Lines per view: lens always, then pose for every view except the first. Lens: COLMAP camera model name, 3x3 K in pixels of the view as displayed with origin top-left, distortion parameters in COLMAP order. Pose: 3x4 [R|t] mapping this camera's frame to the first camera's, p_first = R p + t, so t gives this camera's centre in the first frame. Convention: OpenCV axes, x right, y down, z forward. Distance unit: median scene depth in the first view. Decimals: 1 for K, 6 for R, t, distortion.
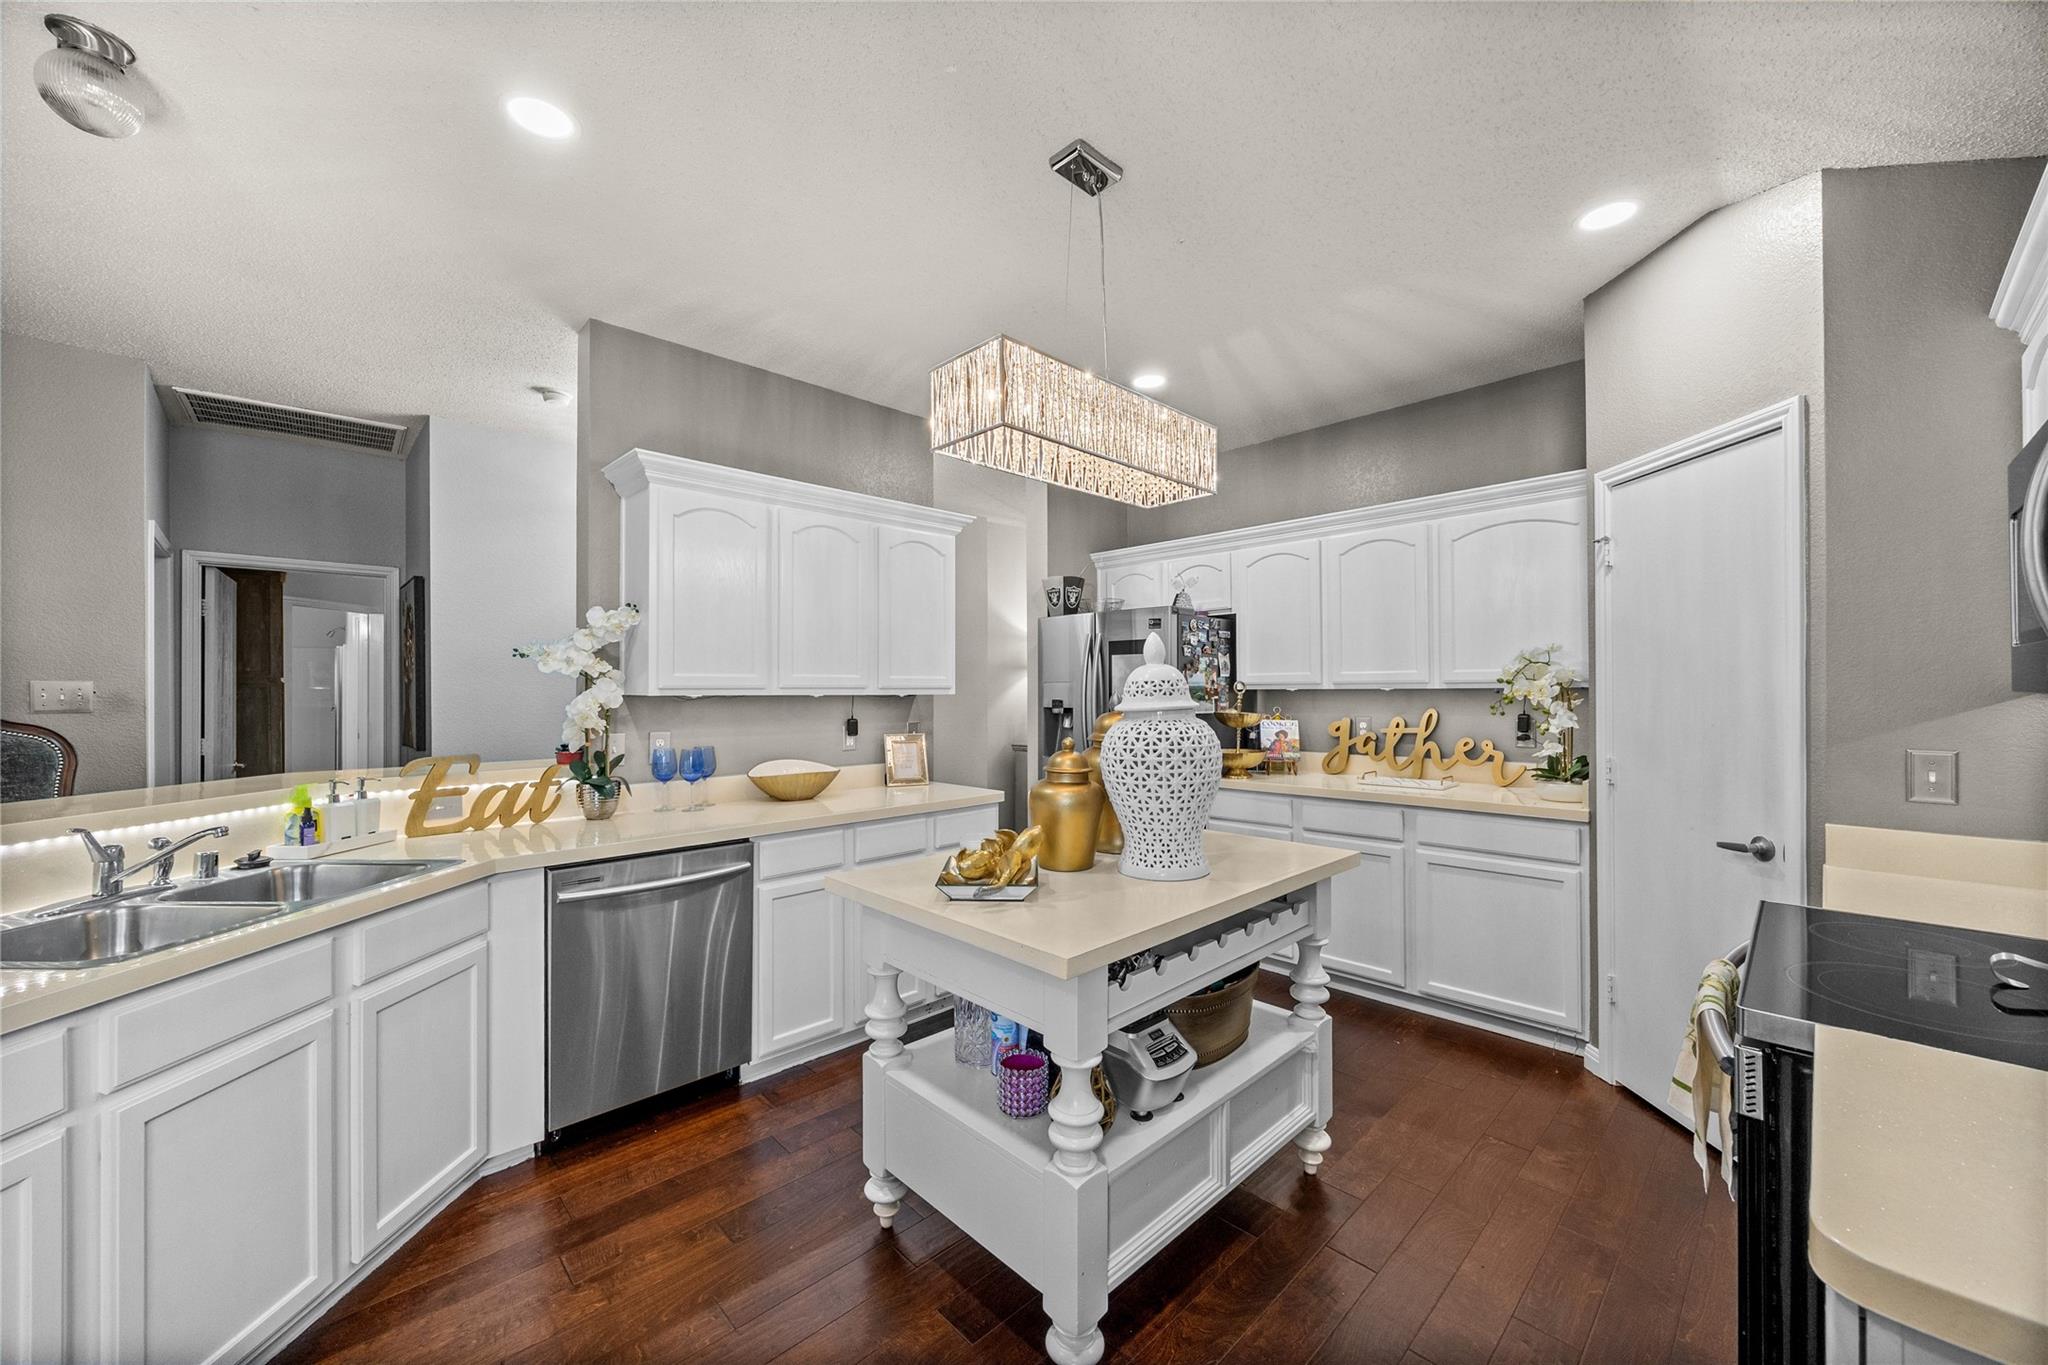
lens RADIAL K [[776.0, 0, 1018.9], [0, 776.0, 687.6], [0, 0, 1]] dist [0.001214, 0.000026]
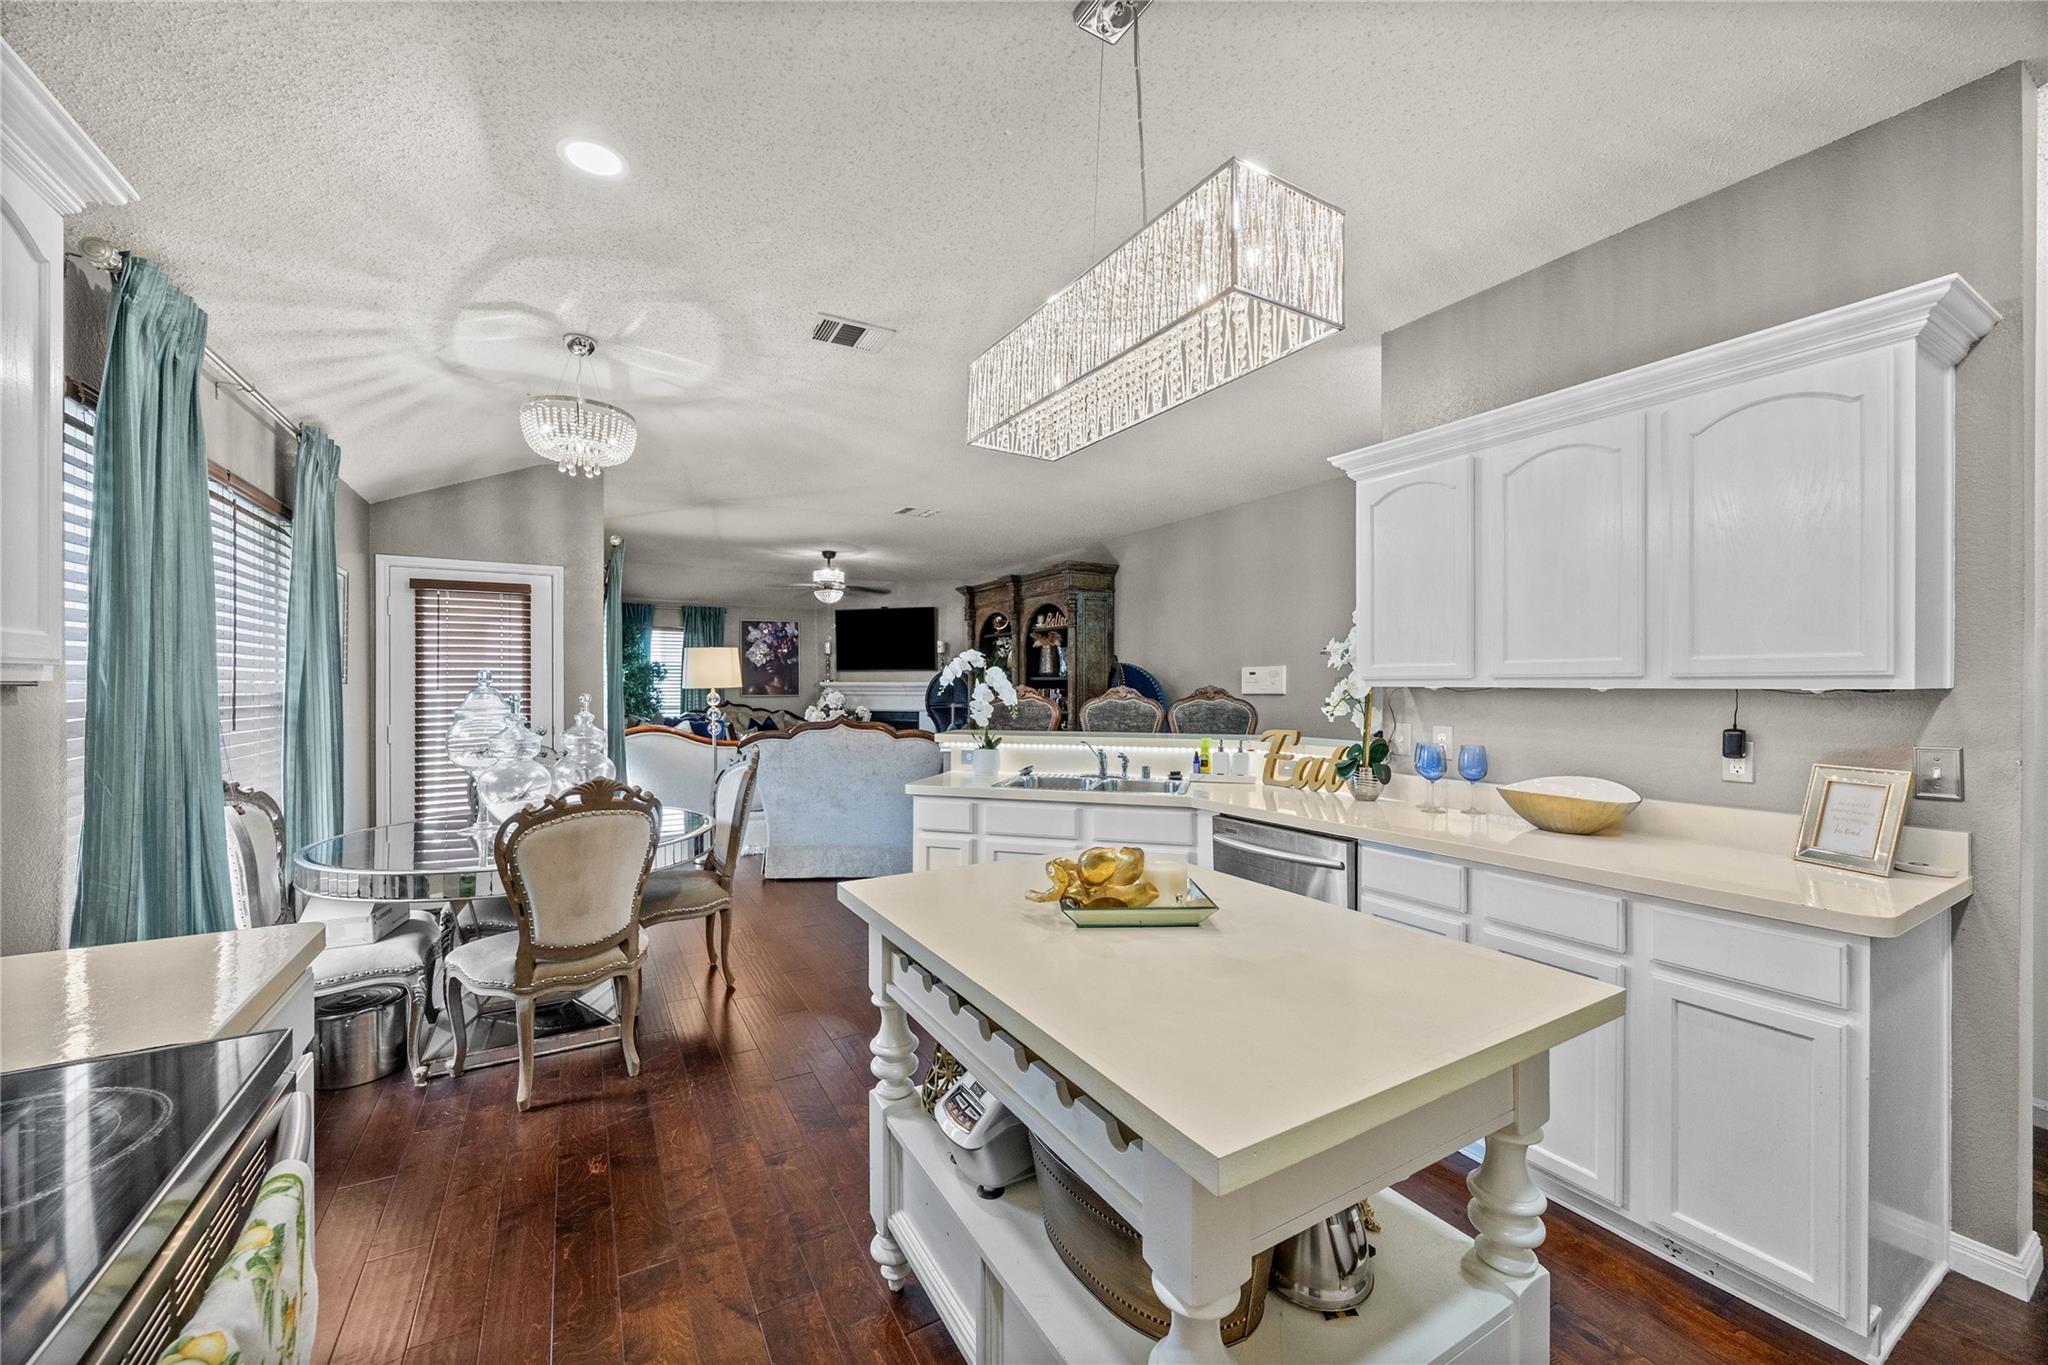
lens RADIAL K [[776.0, 0, 1017.8], [0, 776.0, 684.4], [0, 0, 1]] dist [0.001214, 0.000026]
pose [[-0.241327, 0.002889, -0.970440, 0.588449], [0.006463, 0.999978, 0.001370, 0.002814], [0.970422, -0.005941, -0.241340, 0.745944]]
